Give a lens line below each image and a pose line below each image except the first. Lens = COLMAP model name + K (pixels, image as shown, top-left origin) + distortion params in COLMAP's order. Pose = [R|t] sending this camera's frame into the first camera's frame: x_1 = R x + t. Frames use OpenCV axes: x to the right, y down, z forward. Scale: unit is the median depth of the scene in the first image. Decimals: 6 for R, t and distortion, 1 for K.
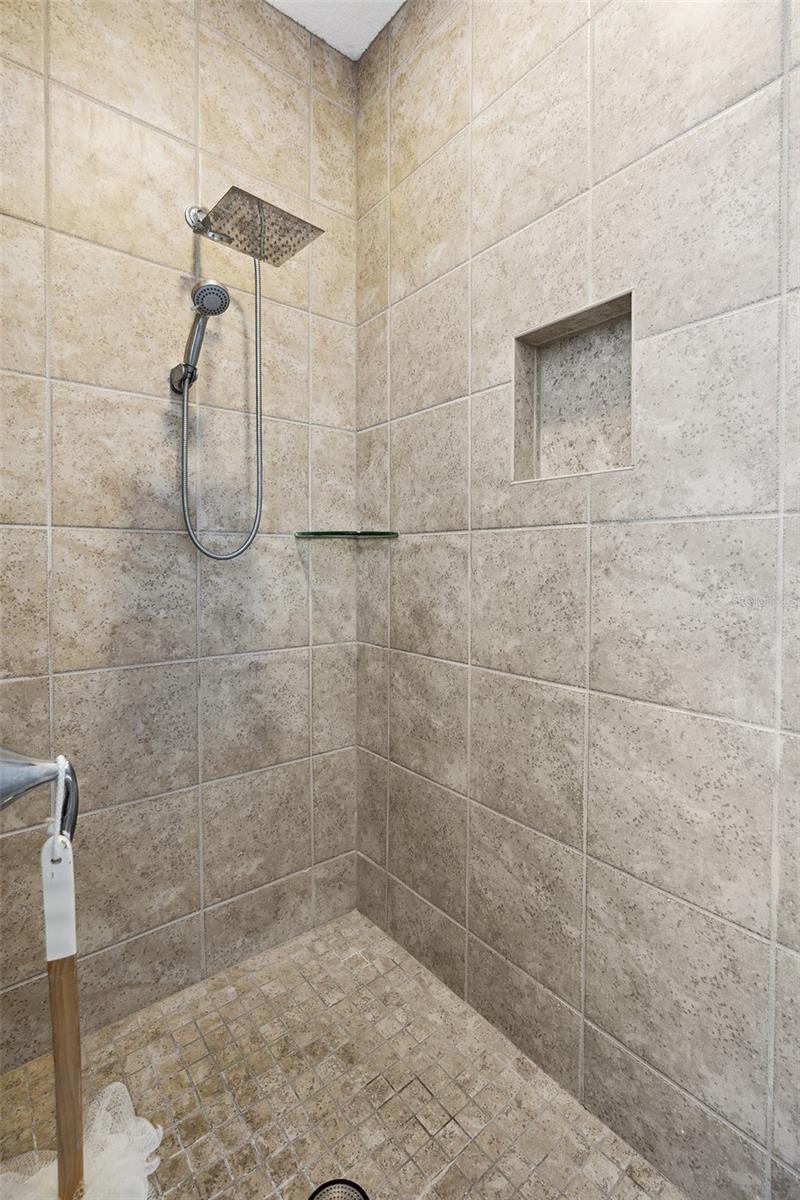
lens RADIAL K [[548.3, 0, 356.2], [0, 548.3, 557.5], [0, 0, 1]] dist [-0.010148, 0.004221]
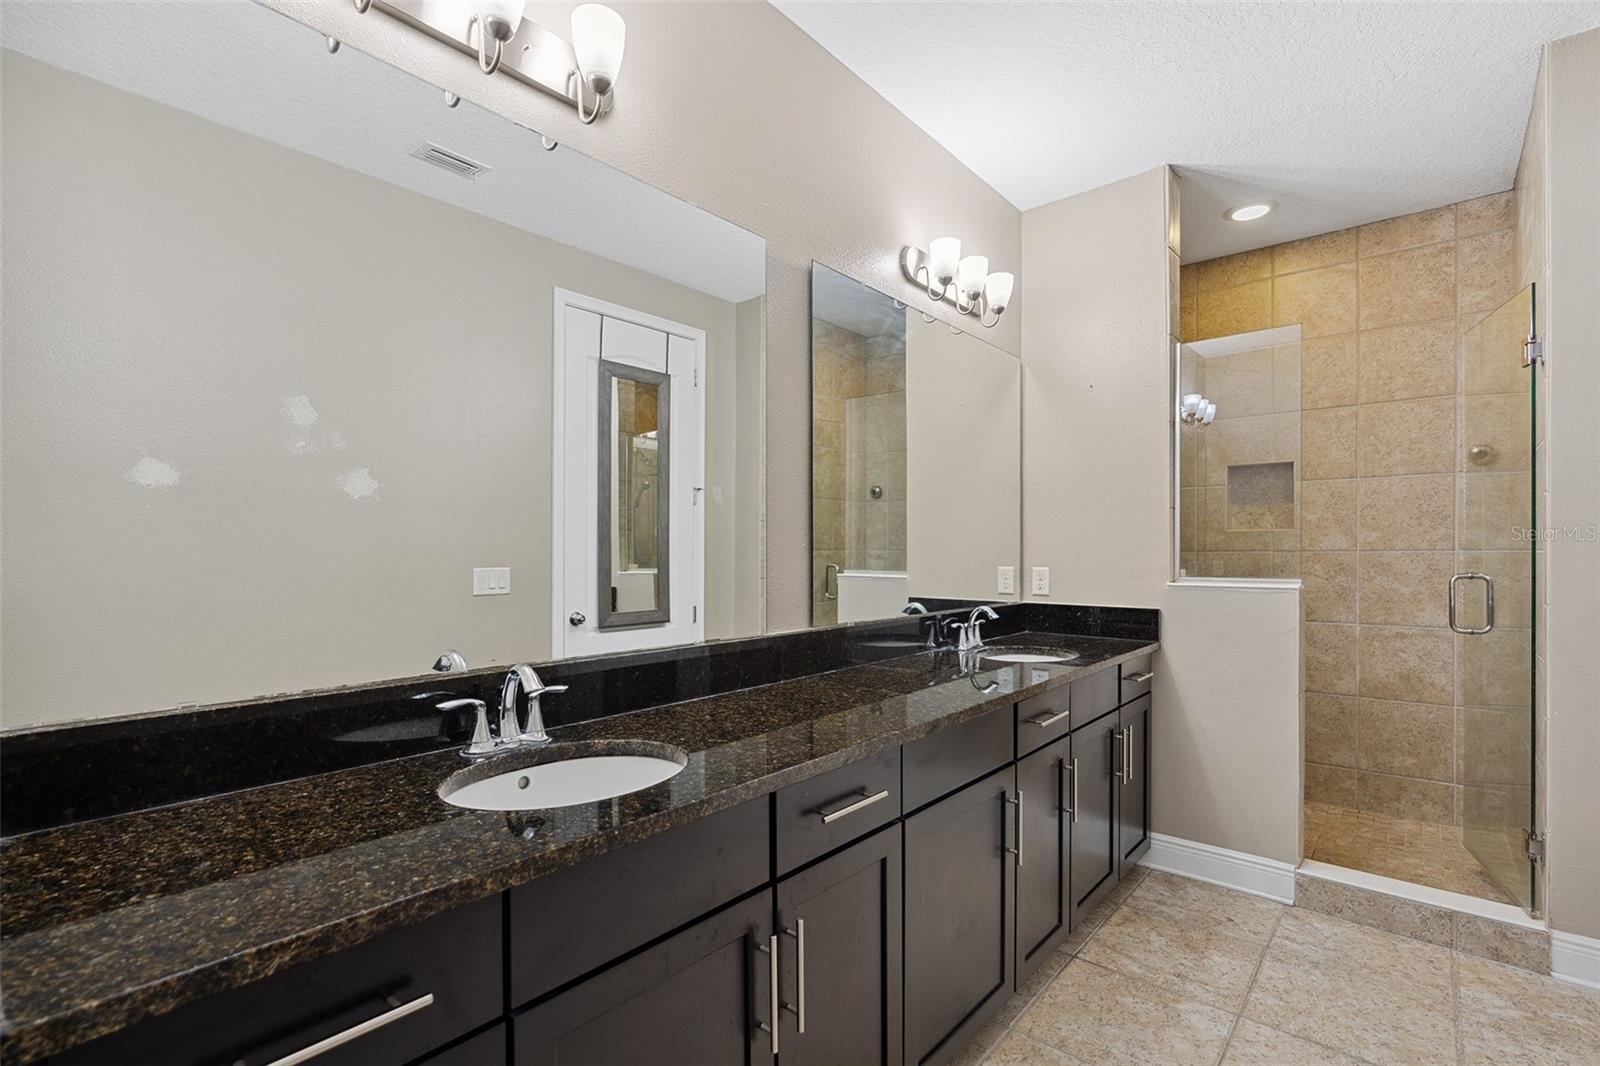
lens RADIAL K [[731.1, 0, 748.9], [0, 731.1, 542.2], [0, 0, 1]] dist [-0.010148, 0.004221]
pose [[0.983857, -0.003004, 0.178933, -1.915788], [0.006068, 0.999844, -0.016580, -0.049604], [-0.178855, 0.017398, 0.983722, -1.383739]]
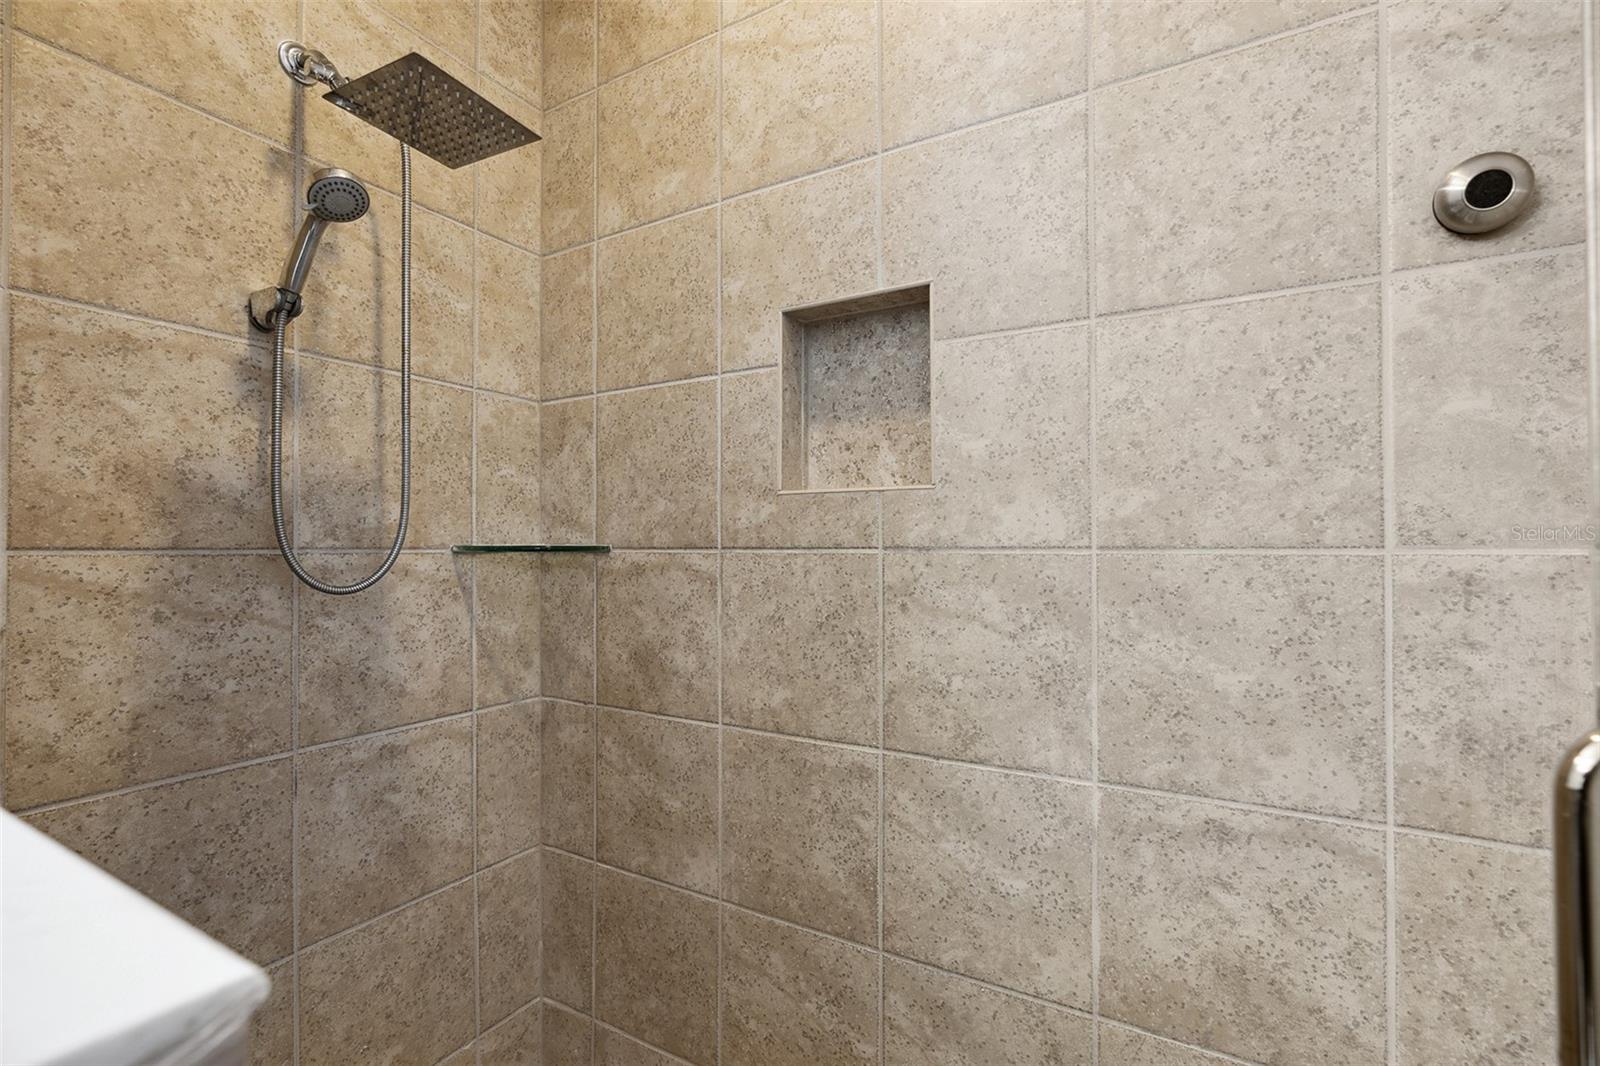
lens RADIAL K [[731.1, 0, 741.8], [0, 731.1, 521.6], [0, 0, 1]] dist [-0.010148, 0.004221]
pose [[0.930213, -0.003113, 0.367007, -0.143402], [0.013448, 0.999582, -0.025607, -0.062481], [-0.366773, 0.028756, 0.929866, 0.034220]]
